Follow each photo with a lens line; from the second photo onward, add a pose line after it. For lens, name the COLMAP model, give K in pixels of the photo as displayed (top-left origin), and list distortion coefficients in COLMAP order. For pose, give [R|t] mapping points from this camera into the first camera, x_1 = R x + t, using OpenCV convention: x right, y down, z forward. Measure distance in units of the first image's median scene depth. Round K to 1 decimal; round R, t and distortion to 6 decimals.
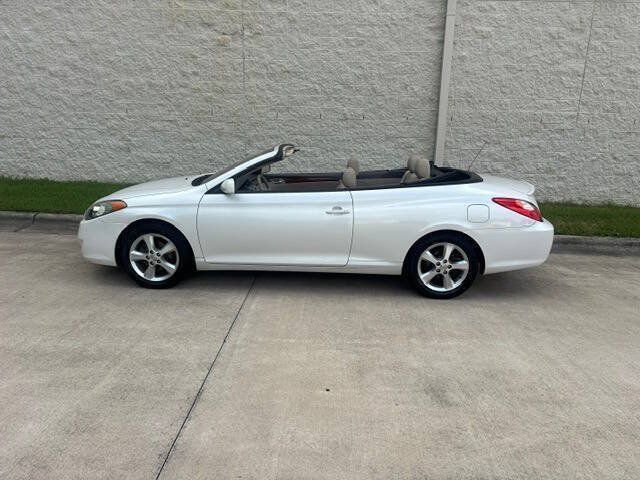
lens RADIAL K [[483.3, 0, 323.2], [0, 483.3, 243.2], [0, 0, 1]] dist [0.039795, -0.032923]
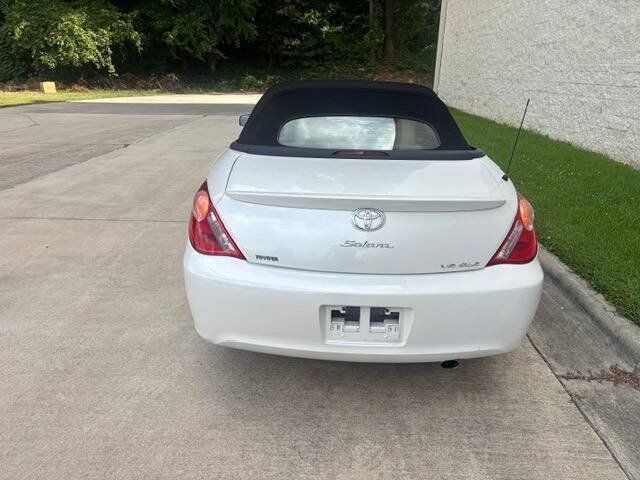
lens RADIAL K [[483.3, 0, 316.9], [0, 483.3, 236.0], [0, 0, 1]] dist [0.039795, -0.032923]
pose [[0.023120, 0.303833, -0.952445, 0.464100], [-0.261712, 0.921315, 0.287550, -0.115931], [0.964869, 0.242618, 0.100817, 0.545505]]
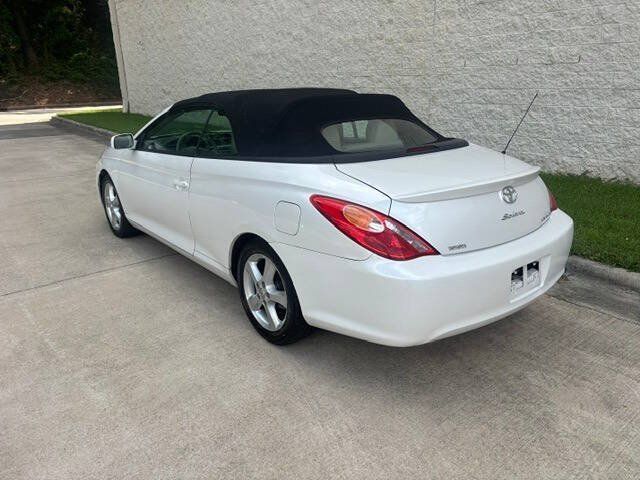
lens RADIAL K [[483.3, 0, 325.1], [0, 483.3, 236.7], [0, 0, 1]] dist [0.039795, -0.032923]
pose [[0.669906, 0.200084, -0.714978, 0.379788], [-0.156441, 0.979422, 0.127508, -0.059696], [0.725777, 0.026433, 0.687422, 0.320420]]
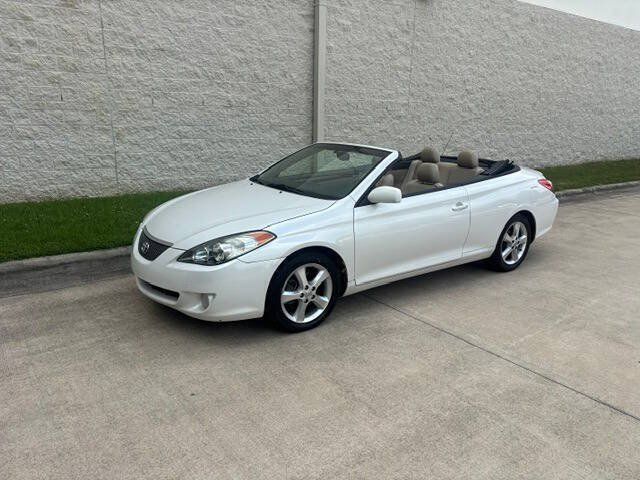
lens RADIAL K [[483.3, 0, 324.4], [0, 483.3, 242.0], [0, 0, 1]] dist [0.039795, -0.032923]
pose [[0.784652, -0.170297, 0.596087, -0.411590], [0.146437, 0.985234, 0.088712, -0.063809], [-0.602393, 0.017681, 0.798004, 0.178962]]
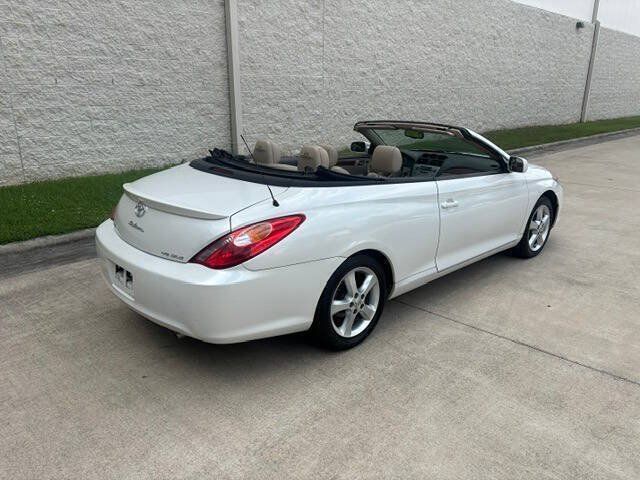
lens RADIAL K [[483.3, 0, 316.3], [0, 483.3, 235.8], [0, 0, 1]] dist [0.039795, -0.032923]
pose [[0.673548, -0.240515, 0.698918, -0.431612], [0.193082, 0.969998, 0.147727, -0.064832], [-0.713479, 0.035448, 0.699779, 0.179723]]
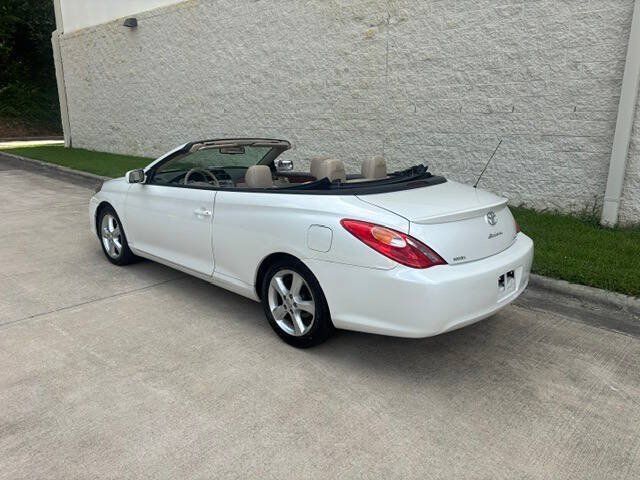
lens RADIAL K [[483.3, 0, 316.1], [0, 483.3, 241.2], [0, 0, 1]] dist [0.039795, -0.032923]
pose [[0.754933, 0.146245, -0.639287, 0.380210], [-0.151928, 0.987300, 0.046446, -0.044517], [0.637961, 0.062062, 0.767564, 0.231240]]
